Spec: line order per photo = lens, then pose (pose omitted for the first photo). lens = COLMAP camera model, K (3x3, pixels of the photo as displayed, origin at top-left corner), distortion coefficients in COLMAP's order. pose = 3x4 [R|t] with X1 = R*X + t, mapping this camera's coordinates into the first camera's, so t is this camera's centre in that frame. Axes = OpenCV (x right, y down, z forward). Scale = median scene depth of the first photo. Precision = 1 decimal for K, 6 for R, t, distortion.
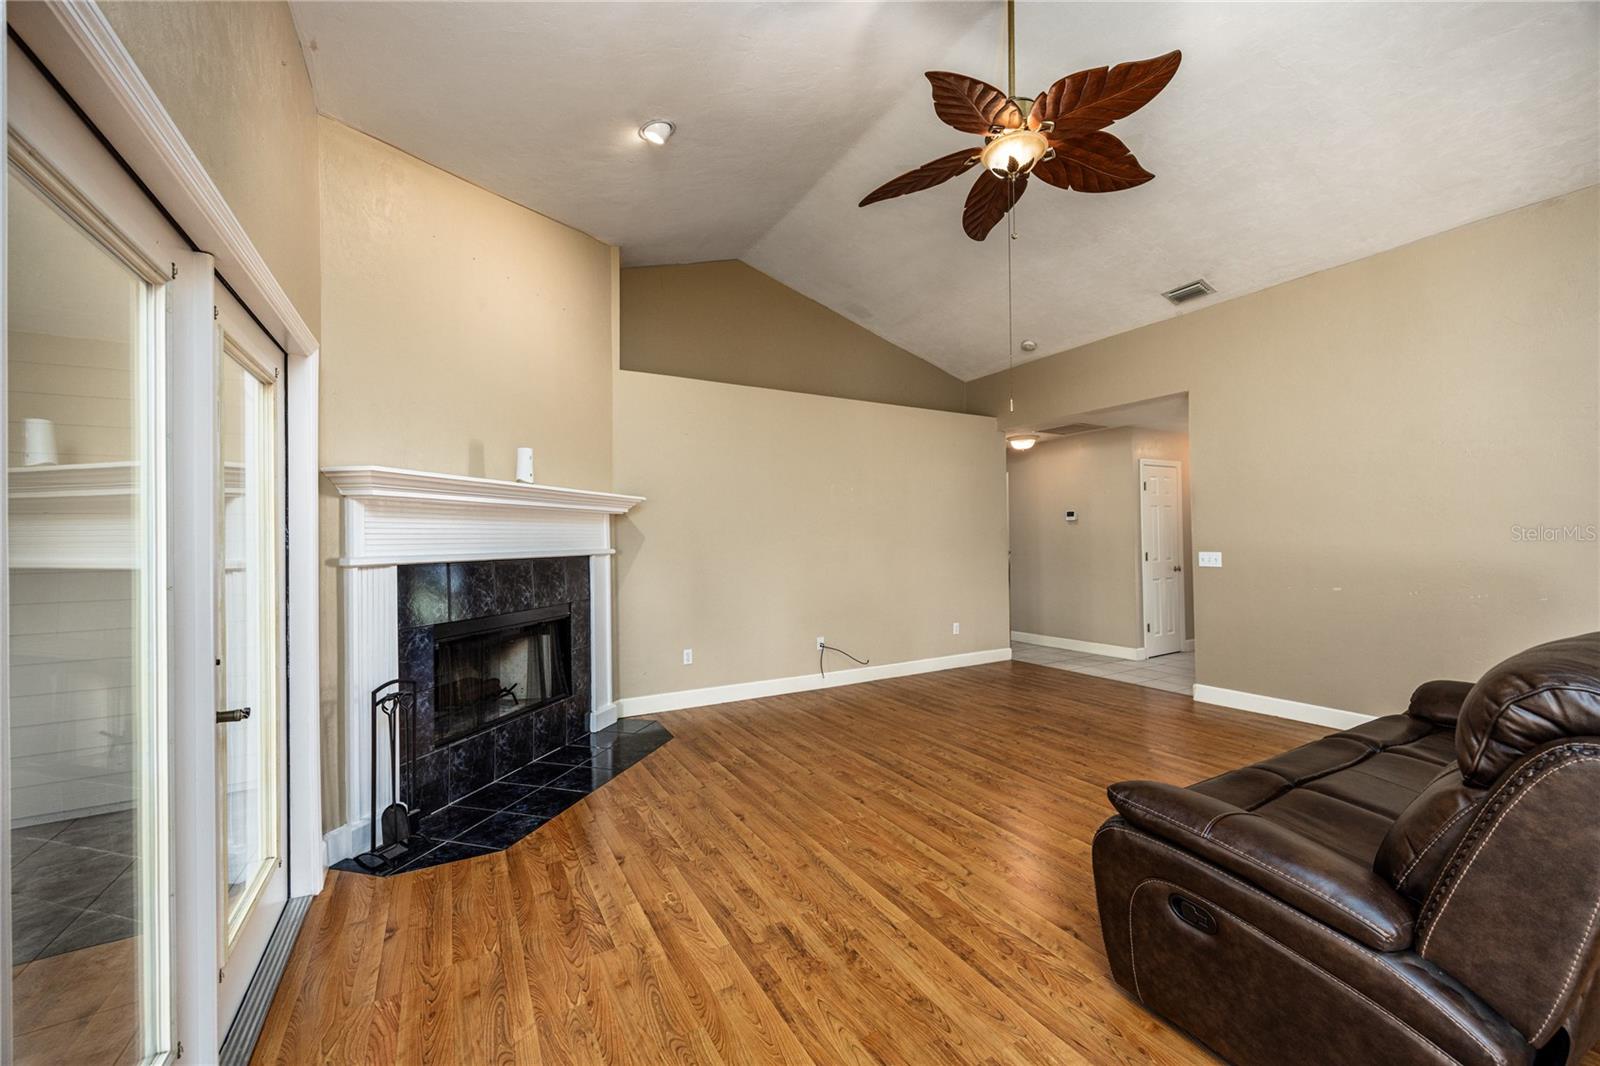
lens RADIAL K [[636.9, 0, 802.1], [0, 636.9, 547.4], [0, 0, 1]] dist [0.001061, 0.000177]
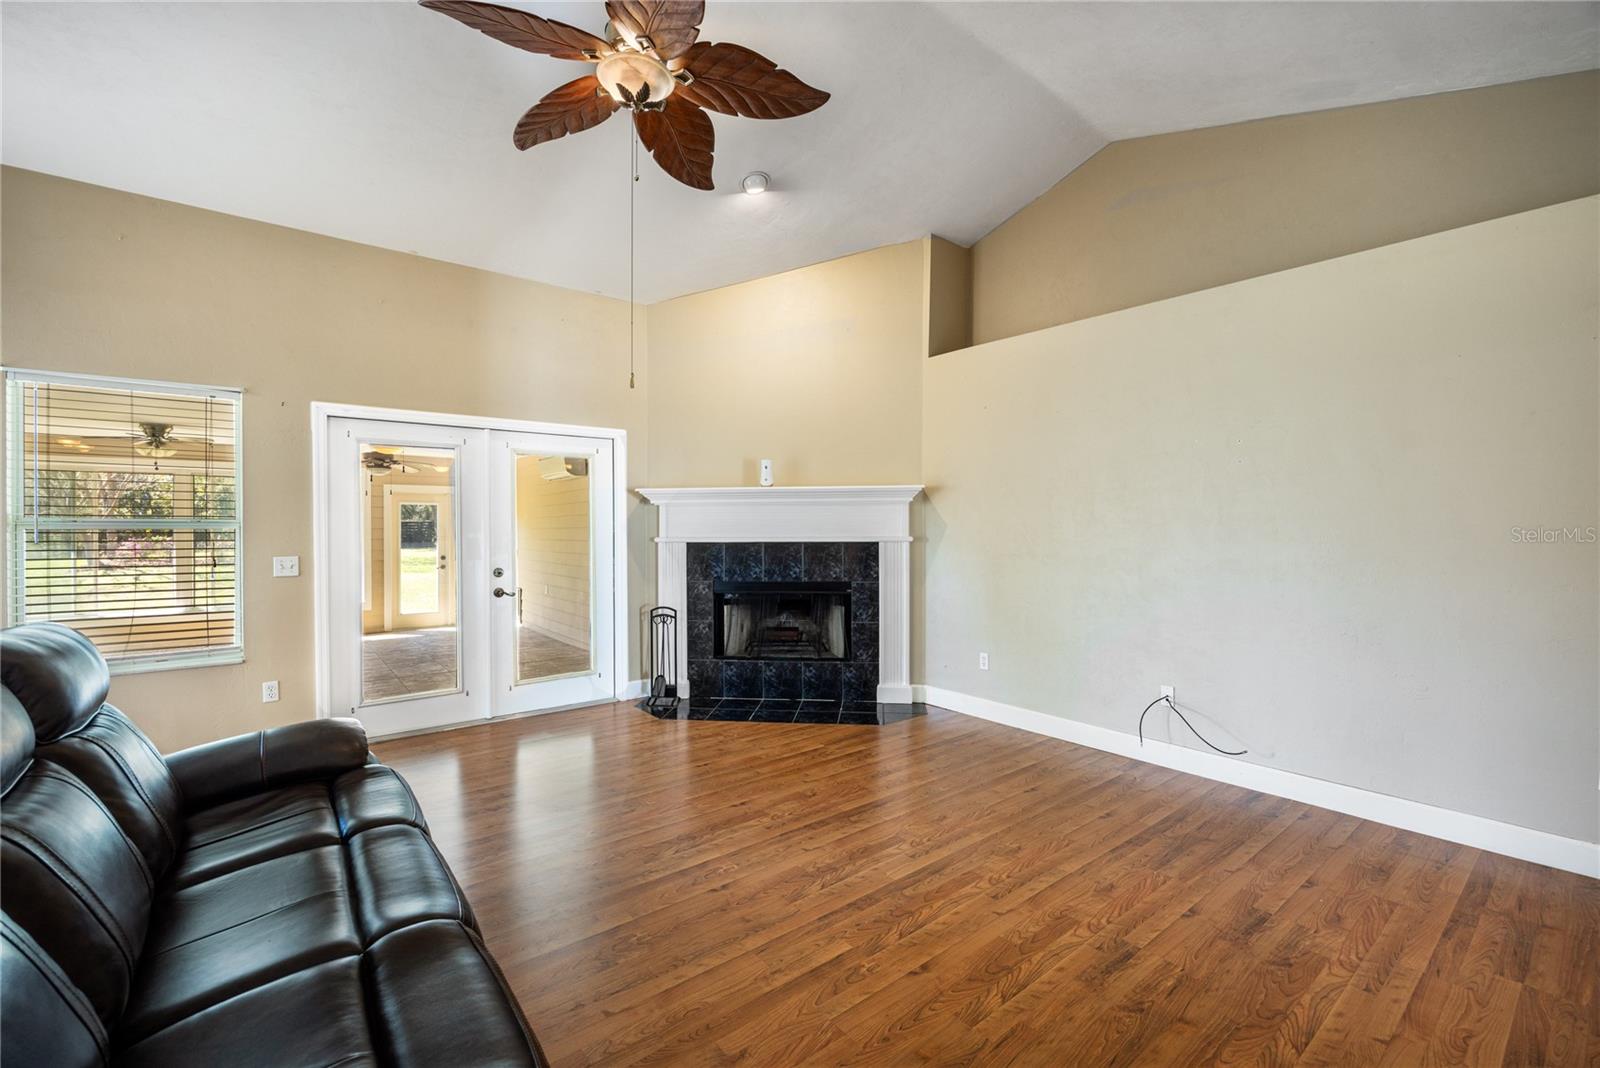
lens RADIAL K [[686.6, 0, 789.7], [0, 686.6, 530.8], [0, 0, 1]] dist [-0.009873, -0.000192]
pose [[0.119006, 0.009254, -0.992850, 0.870461], [-0.010072, 0.999916, 0.008113, -0.015495], [0.992842, 0.009035, 0.119089, 0.744304]]
